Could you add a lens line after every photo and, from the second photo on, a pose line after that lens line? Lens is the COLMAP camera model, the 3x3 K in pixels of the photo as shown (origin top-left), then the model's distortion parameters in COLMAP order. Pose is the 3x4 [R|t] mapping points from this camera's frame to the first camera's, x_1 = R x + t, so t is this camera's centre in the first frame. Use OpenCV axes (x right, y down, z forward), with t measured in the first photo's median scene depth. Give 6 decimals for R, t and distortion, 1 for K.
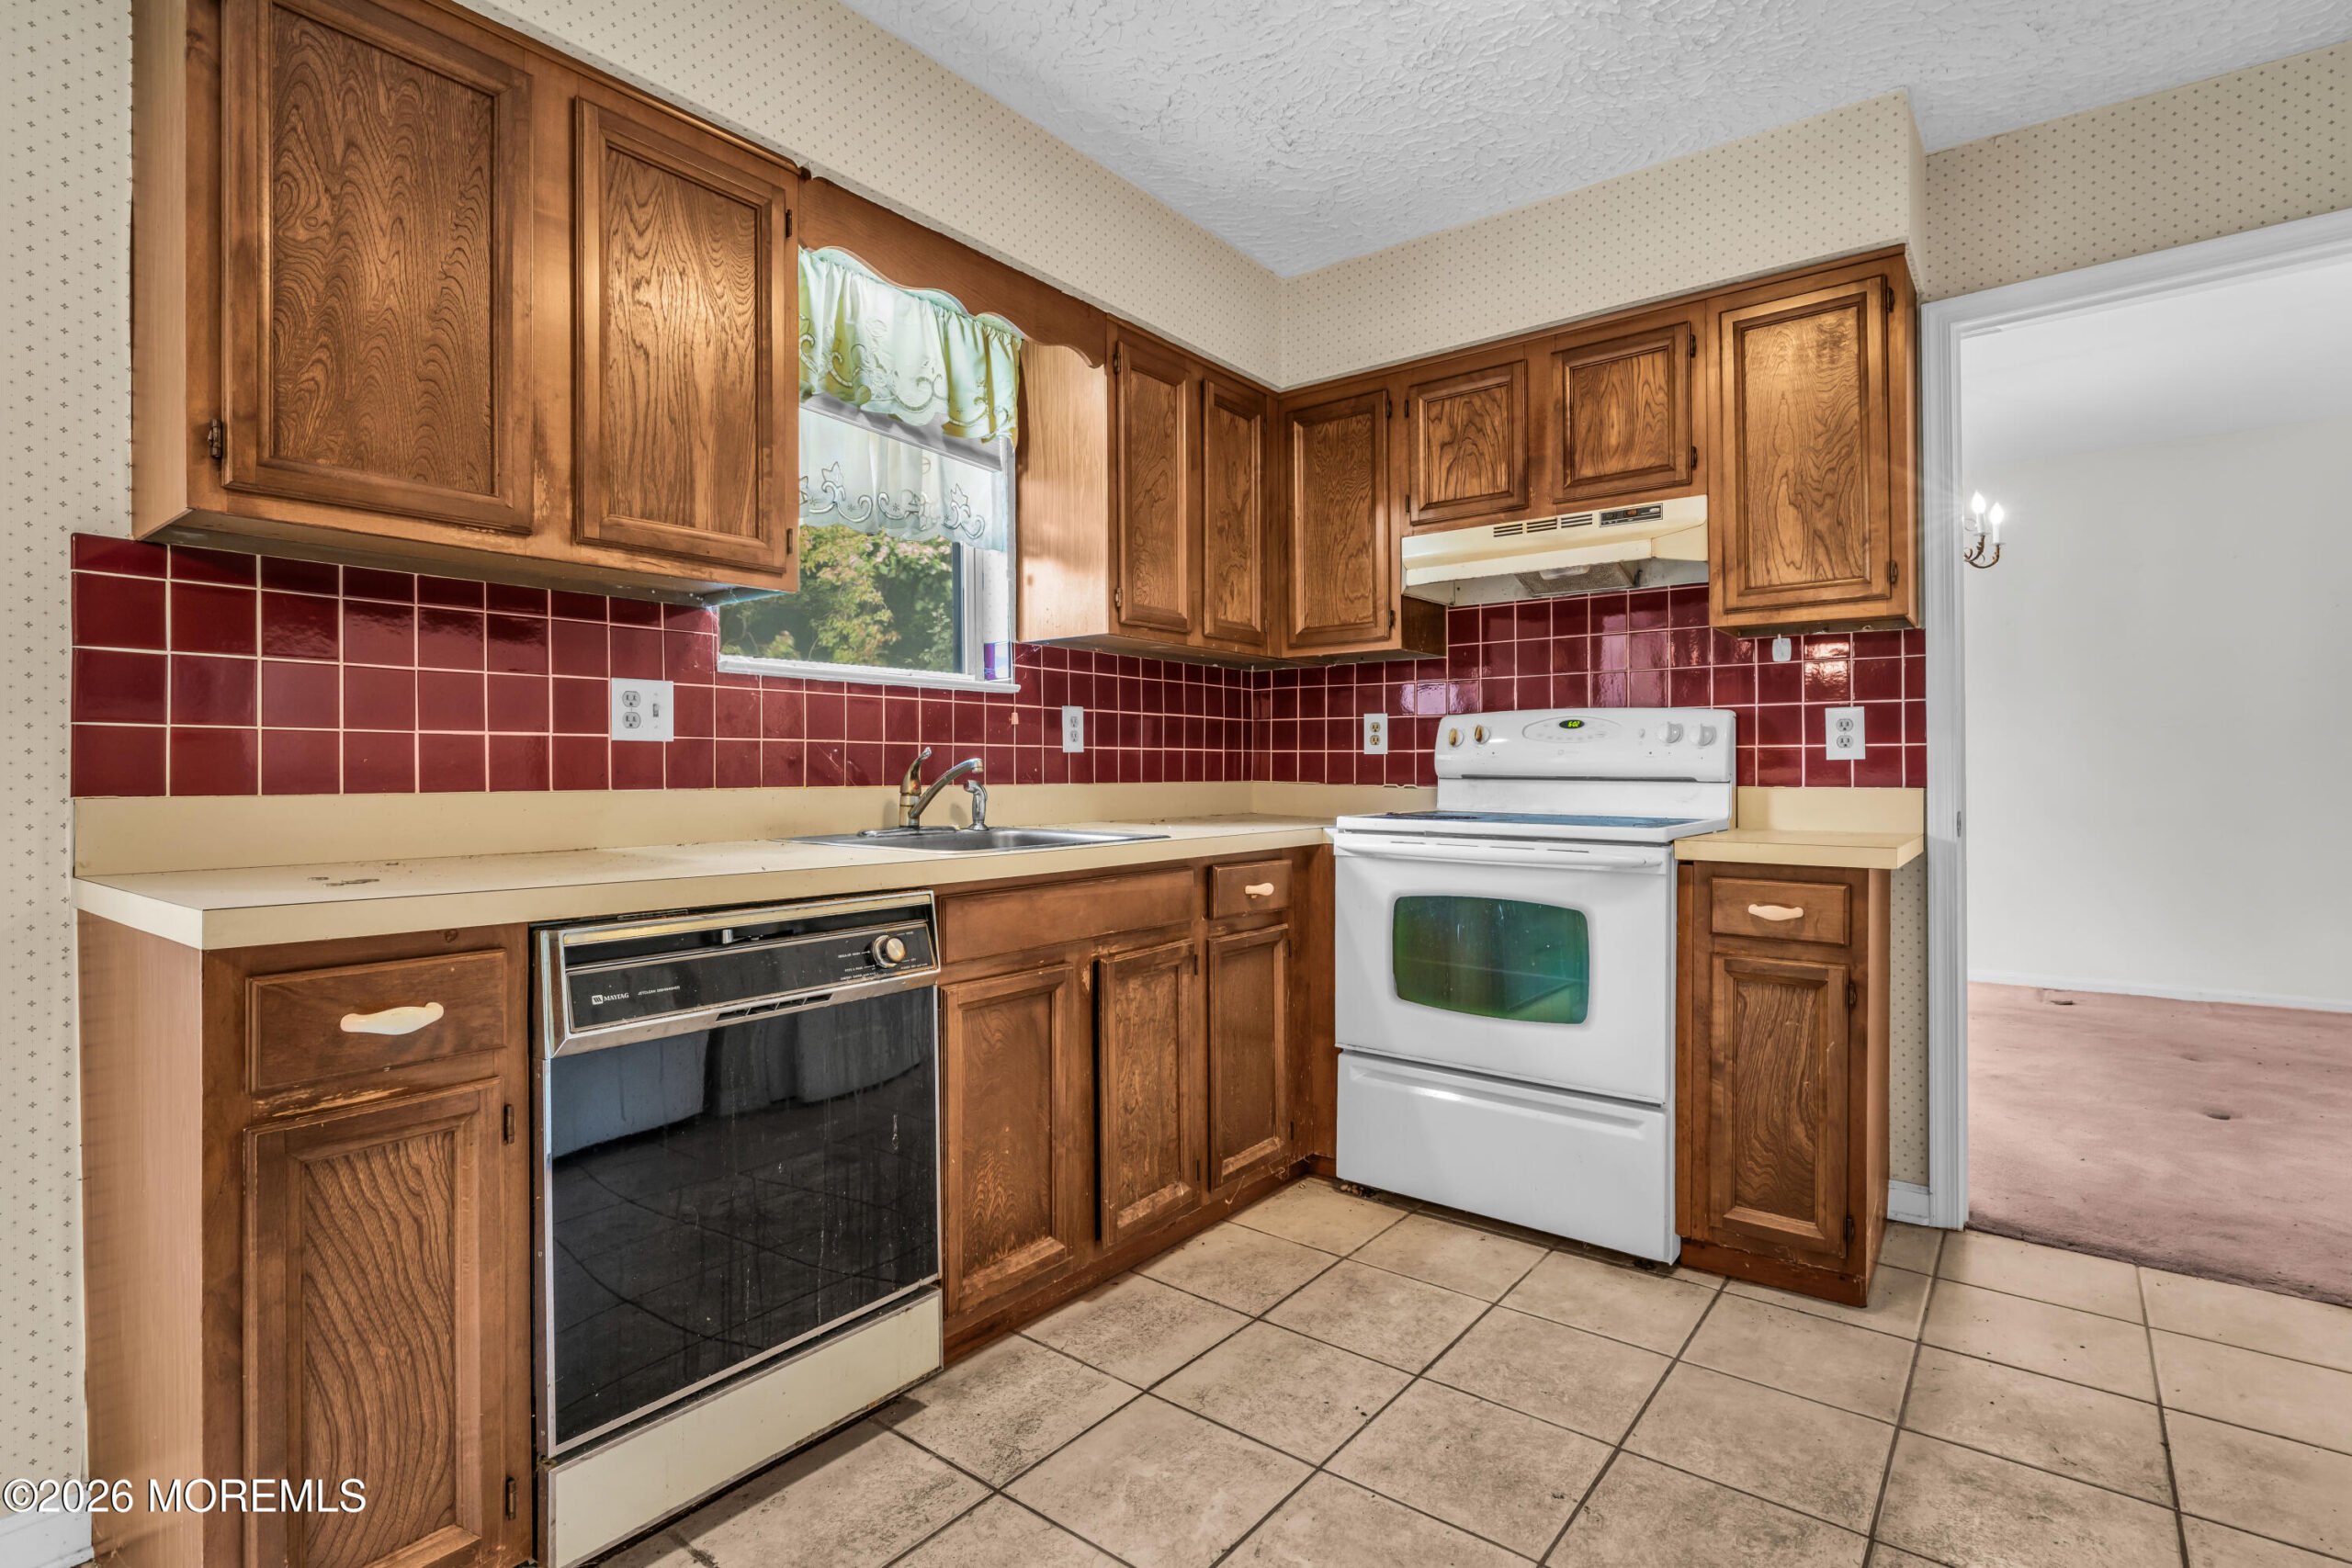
lens RADIAL K [[1129.9, 0, 1176.3], [0, 1129.9, 767.4], [0, 0, 1]] dist [-0.001715, -0.000521]
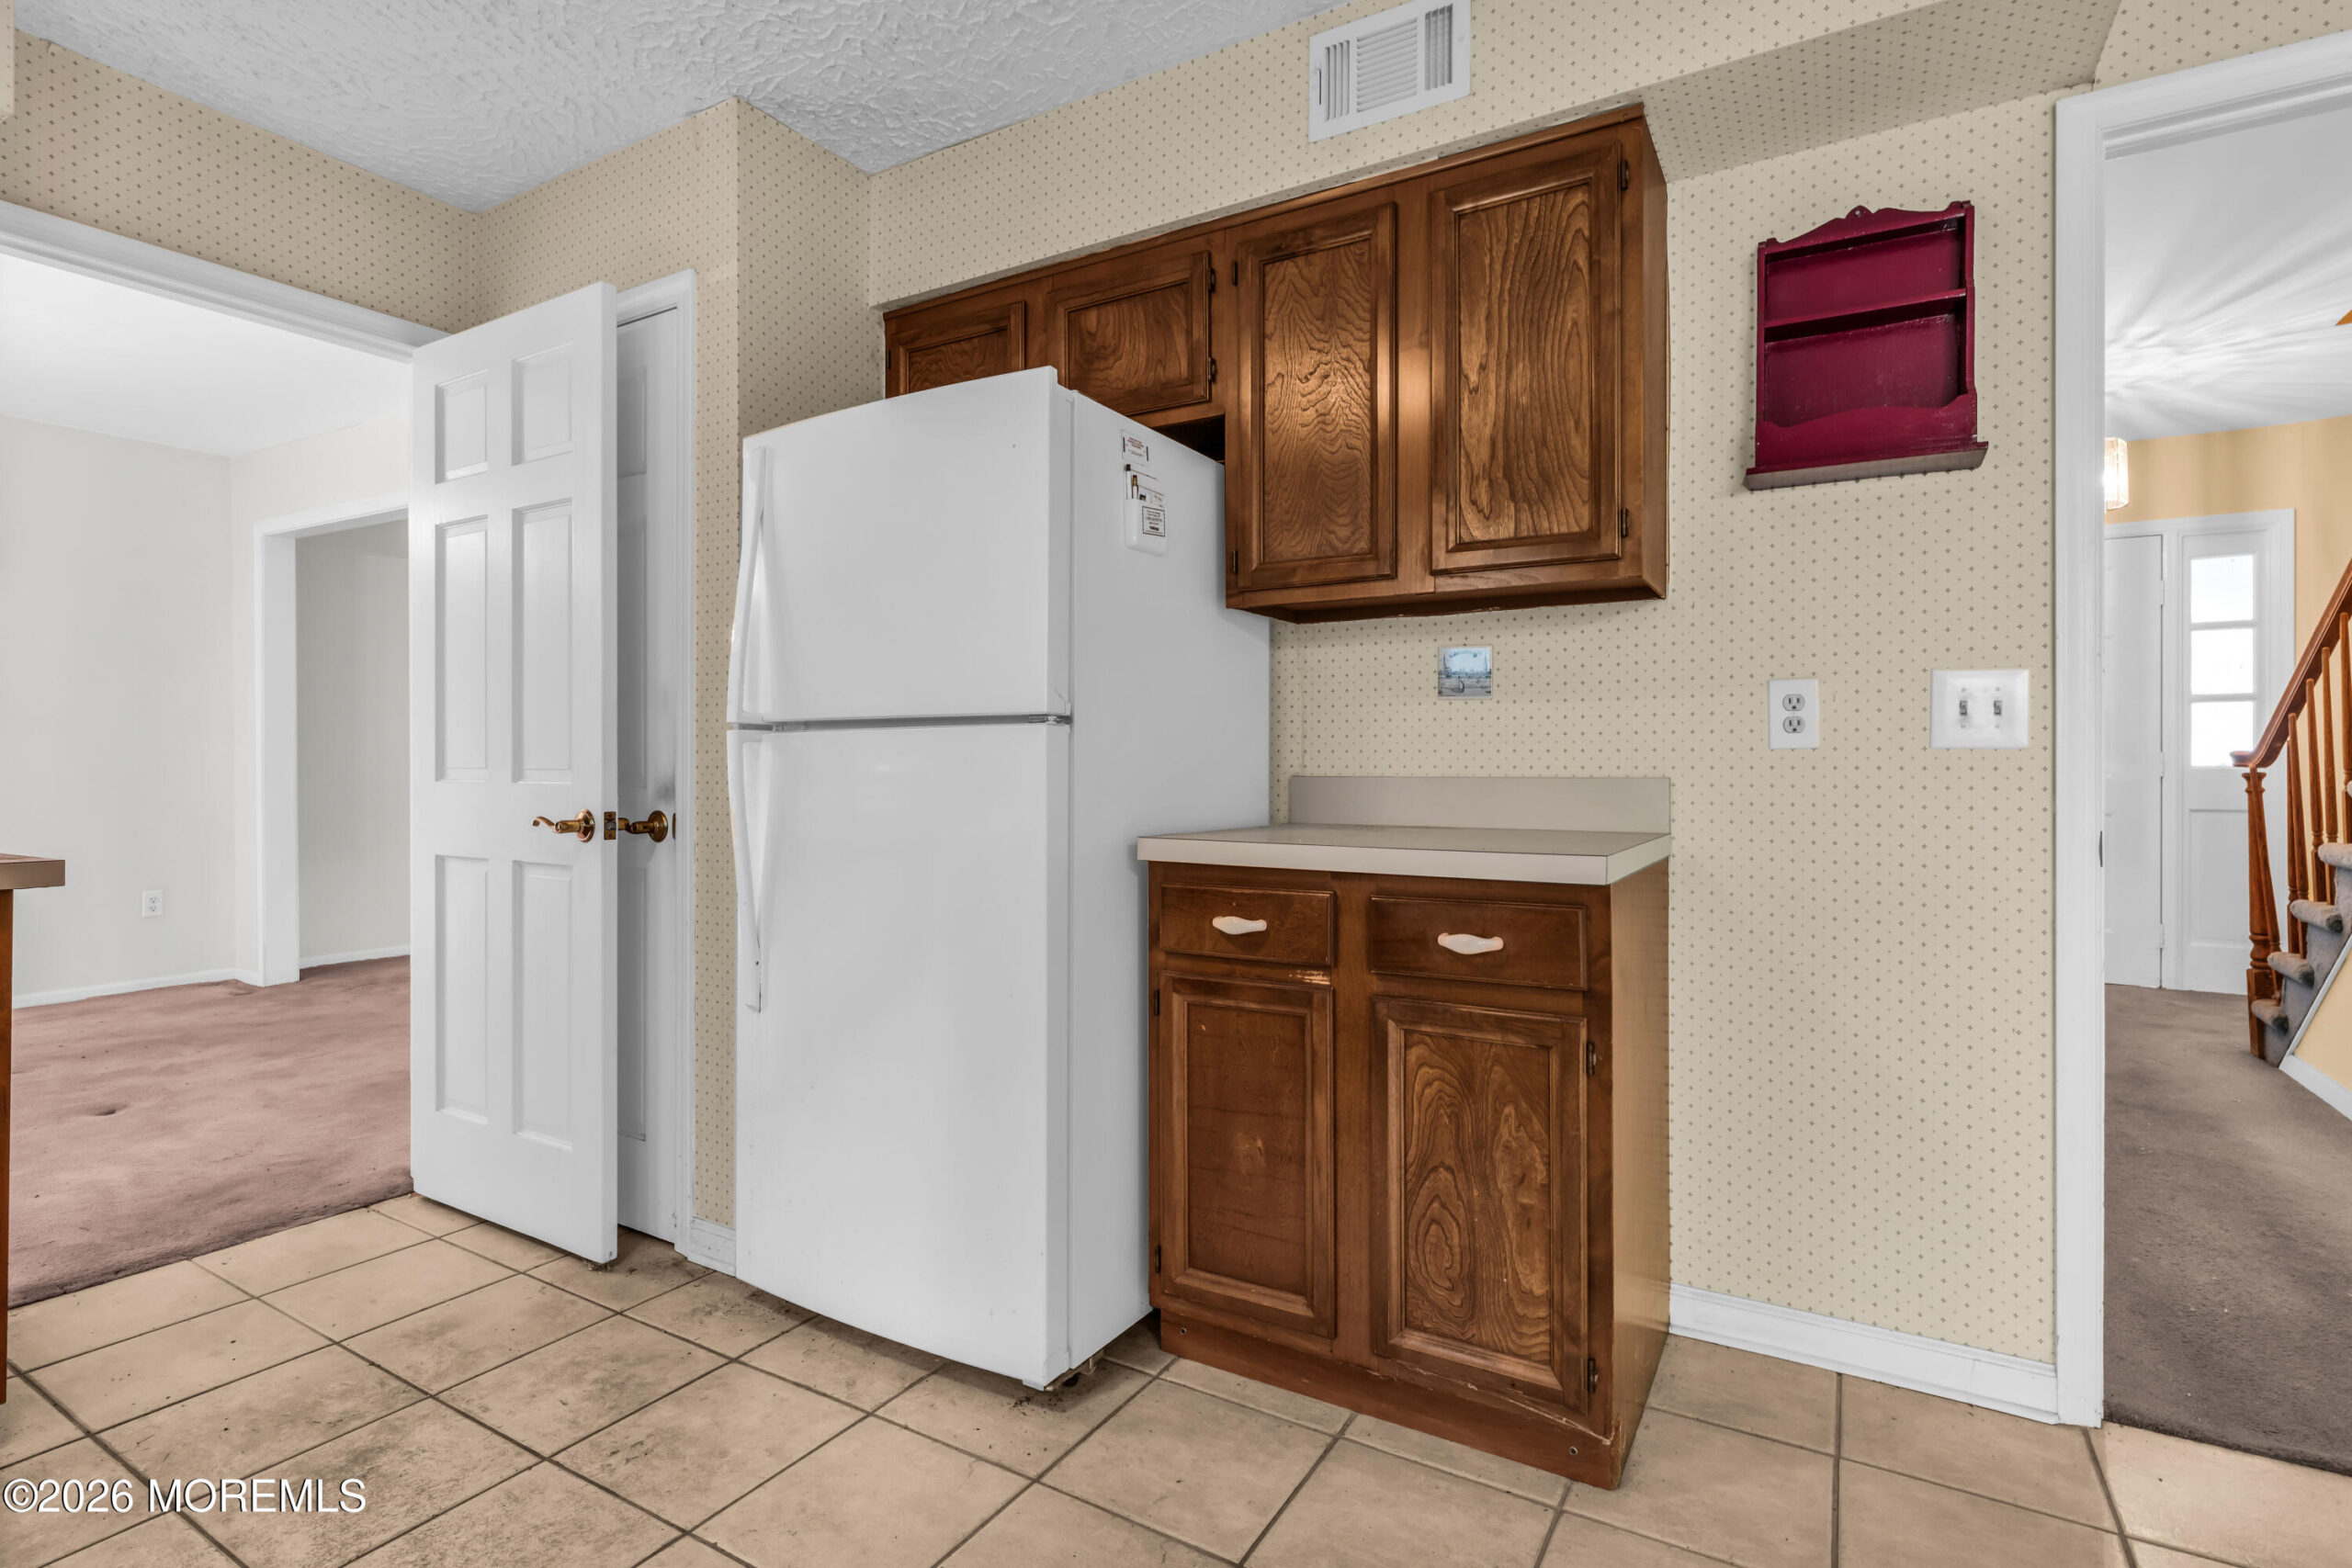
lens RADIAL K [[1126.2, 0, 1172.1], [0, 1126.2, 764.3], [0, 0, 1]] dist [-0.001582, -0.000088]
pose [[-0.120362, 0.005122, 0.992717, -0.247134], [-0.005390, 0.999969, -0.005813, 0.001176], [-0.992715, -0.006050, -0.120331, 0.247704]]
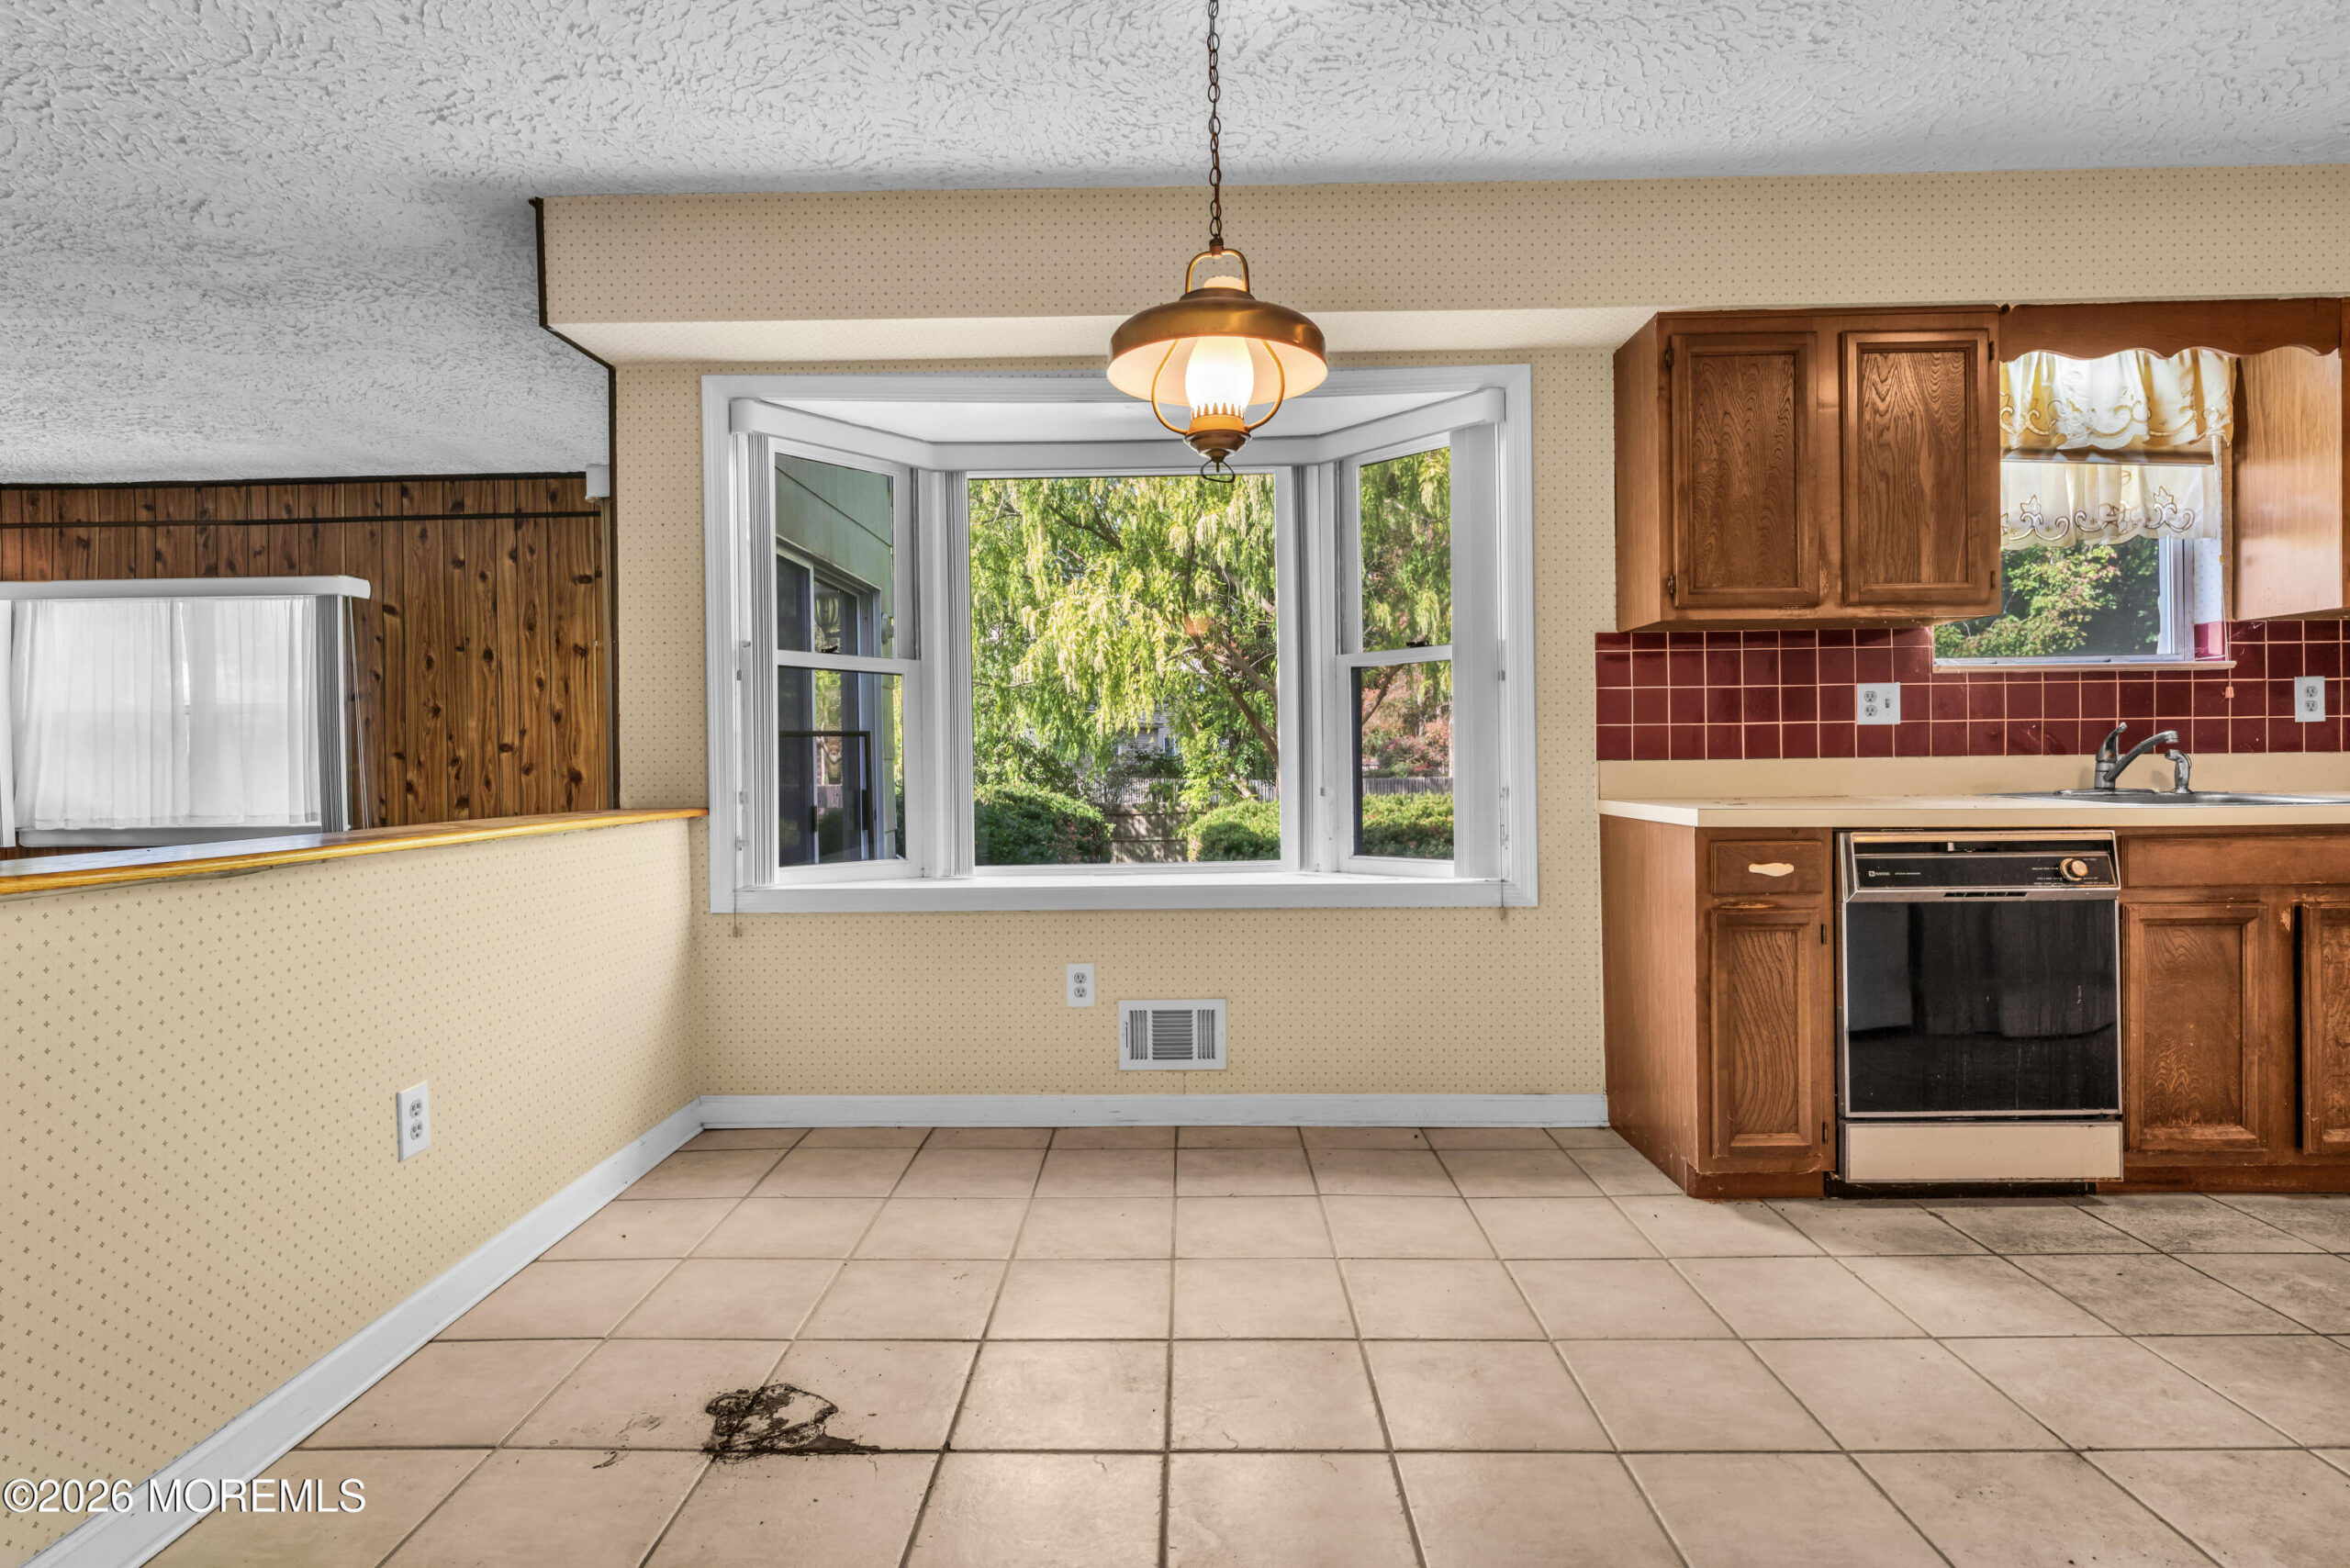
lens RADIAL K [[1197.6, 0, 1173.2], [0, 1197.6, 770.8], [0, 0, 1]] dist [-0.001784, 0.000254]
pose [[0.602515, 0.006471, -0.798081, 0.190412], [0.014075, 0.999725, 0.018732, -0.004414], [0.797983, -0.022519, 0.602259, -0.585248]]
